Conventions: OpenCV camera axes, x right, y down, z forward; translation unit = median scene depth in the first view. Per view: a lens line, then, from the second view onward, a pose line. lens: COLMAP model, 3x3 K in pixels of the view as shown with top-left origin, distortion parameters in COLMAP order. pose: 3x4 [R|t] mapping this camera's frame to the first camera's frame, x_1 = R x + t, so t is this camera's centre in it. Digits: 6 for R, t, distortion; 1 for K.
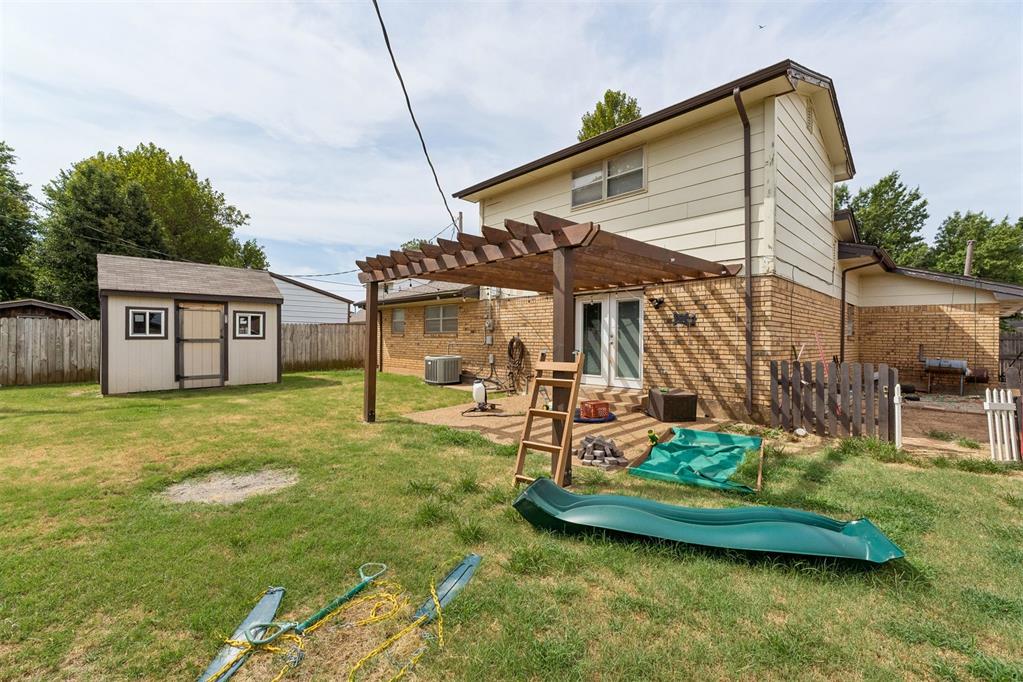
lens RADIAL K [[428.0, 0, 510.8], [0, 428.0, 343.2], [0, 0, 1]] dist [0.004960, -0.000144]
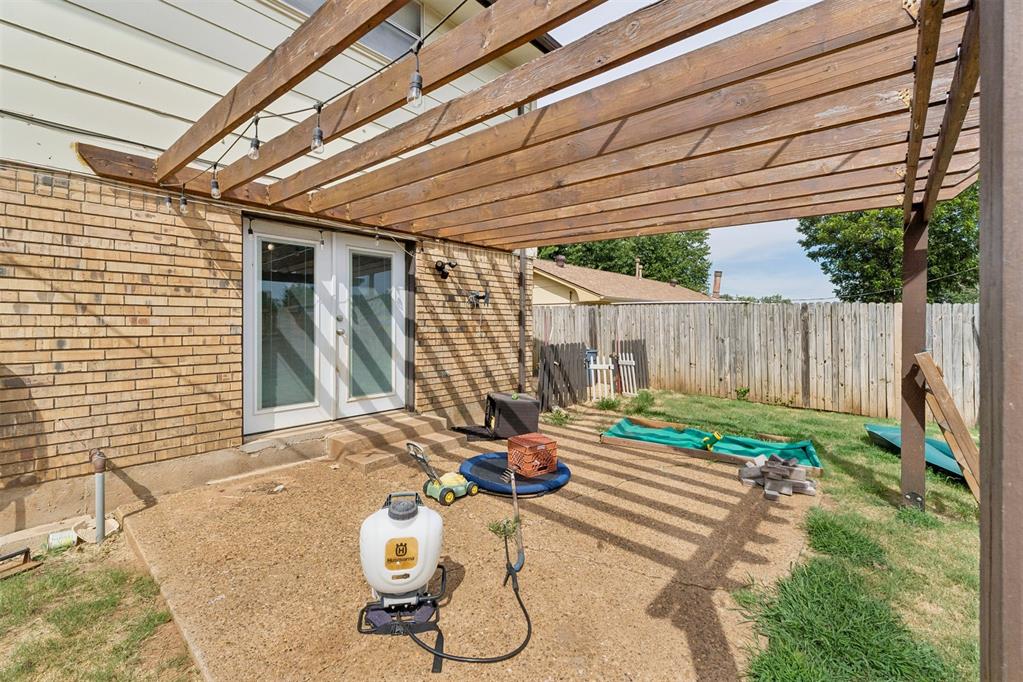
lens RADIAL K [[432.2, 0, 513.3], [0, 432.2, 337.1], [0, 0, 1]] dist [0.008148, 0.000048]
pose [[-0.081166, -0.040191, 0.995890, -0.287131], [0.007007, 0.999139, 0.040893, -0.014947], [-0.996676, 0.010297, -0.080815, 0.834534]]
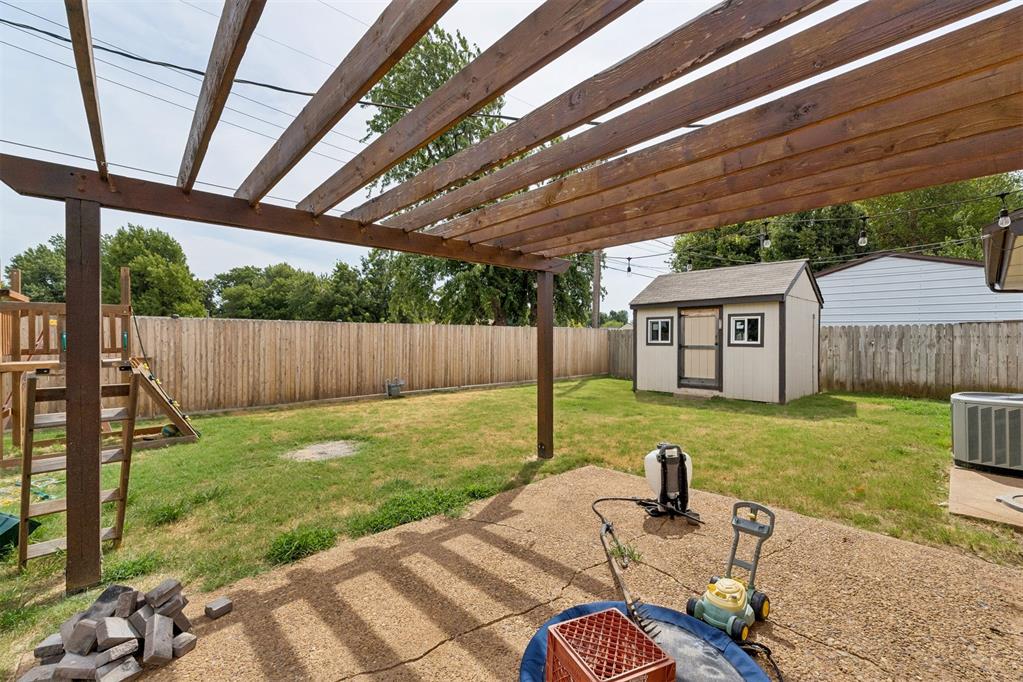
lens RADIAL K [[428.0, 0, 510.8], [0, 428.0, 343.2], [0, 0, 1]] dist [0.004960, -0.000144]
pose [[-0.034145, 0.001722, -0.999415, 0.331632], [-0.020681, 0.999783, 0.002429, -0.010966], [0.999203, 0.020752, -0.034102, 0.742862]]
